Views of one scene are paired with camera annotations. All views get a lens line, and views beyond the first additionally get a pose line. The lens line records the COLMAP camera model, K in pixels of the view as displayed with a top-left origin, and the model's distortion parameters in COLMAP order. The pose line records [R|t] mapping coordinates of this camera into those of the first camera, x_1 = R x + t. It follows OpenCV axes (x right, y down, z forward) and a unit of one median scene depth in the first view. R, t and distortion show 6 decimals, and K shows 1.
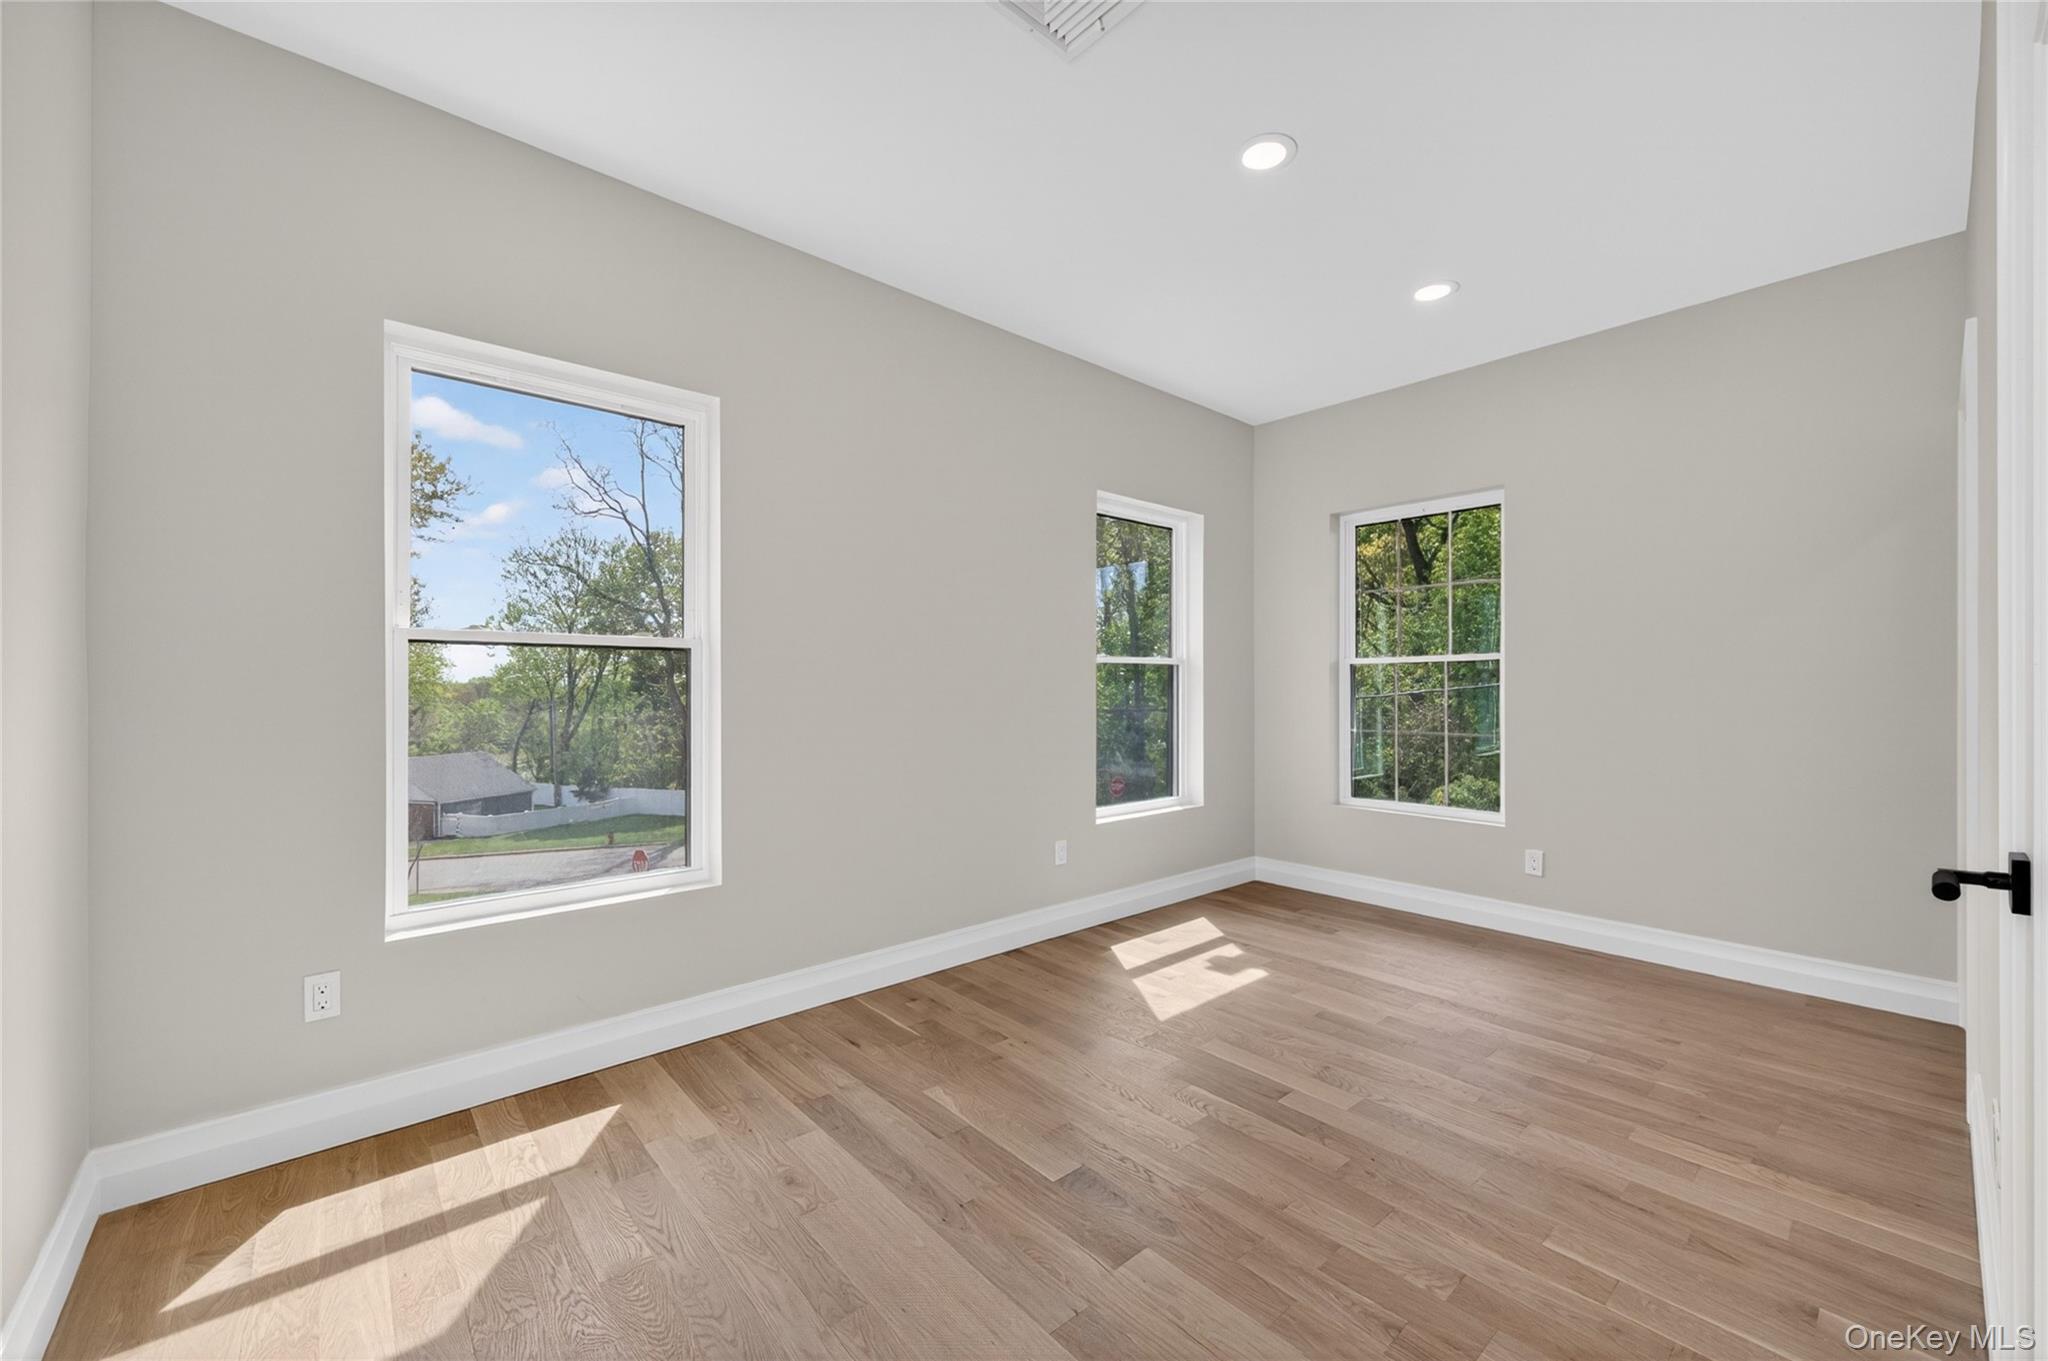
lens RADIAL K [[803.8, 0, 1035.7], [0, 803.8, 682.3], [0, 0, 1]] dist [0.000053, 0.000154]
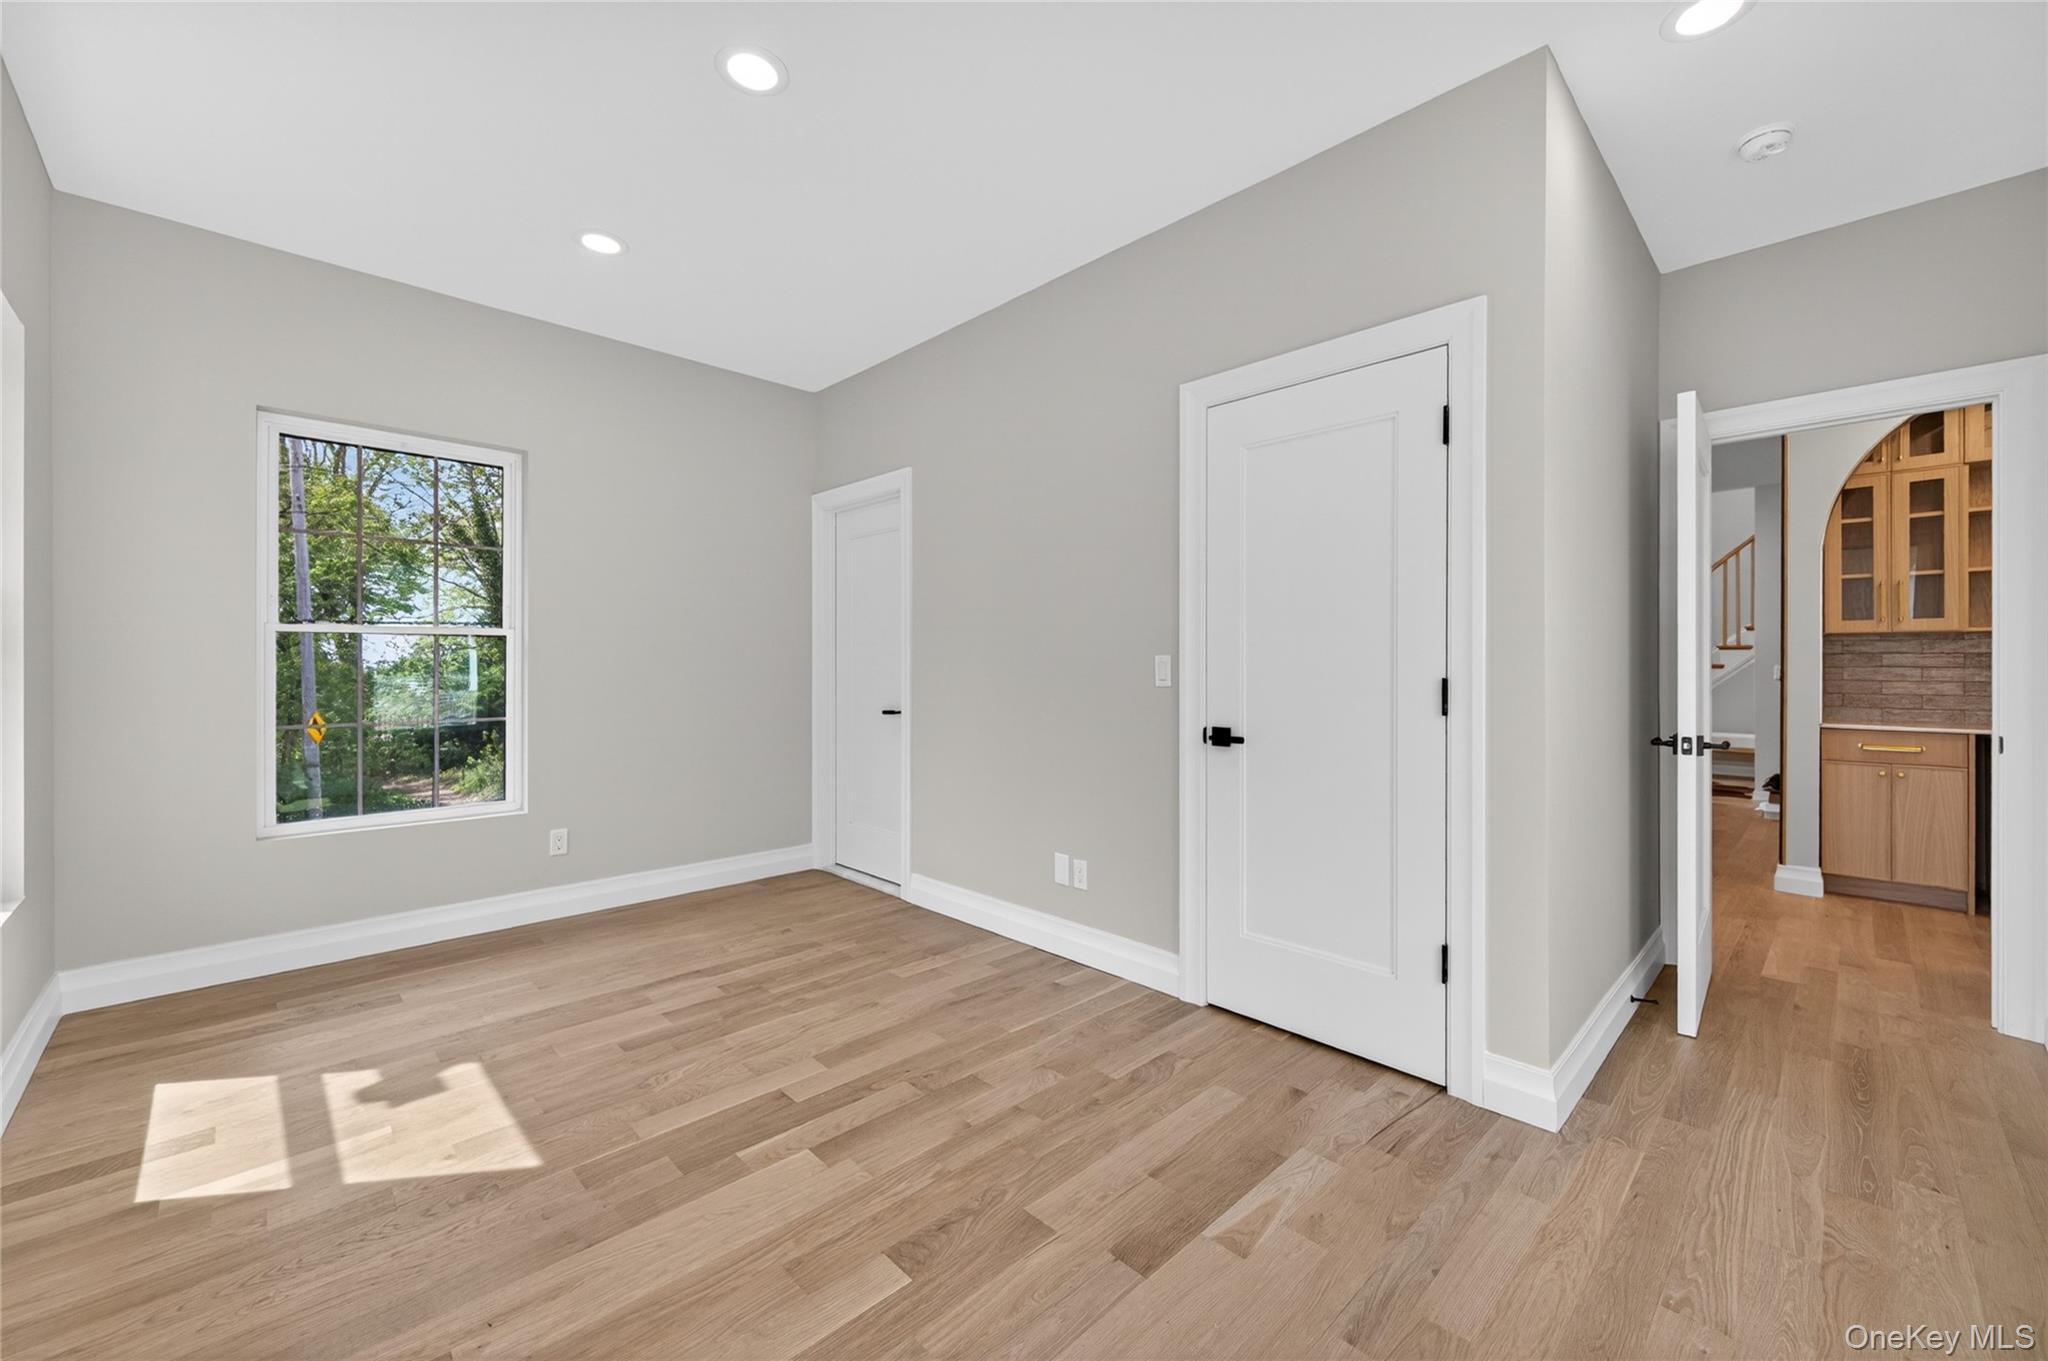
lens RADIAL K [[803.8, 0, 1031.5], [0, 803.8, 665.8], [0, 0, 1]] dist [0.000053, 0.000154]
pose [[-0.049017, -0.002085, 0.998796, -0.574205], [-0.007524, 0.999970, 0.001718, -0.000182], [-0.998770, -0.007431, -0.049031, 0.668732]]
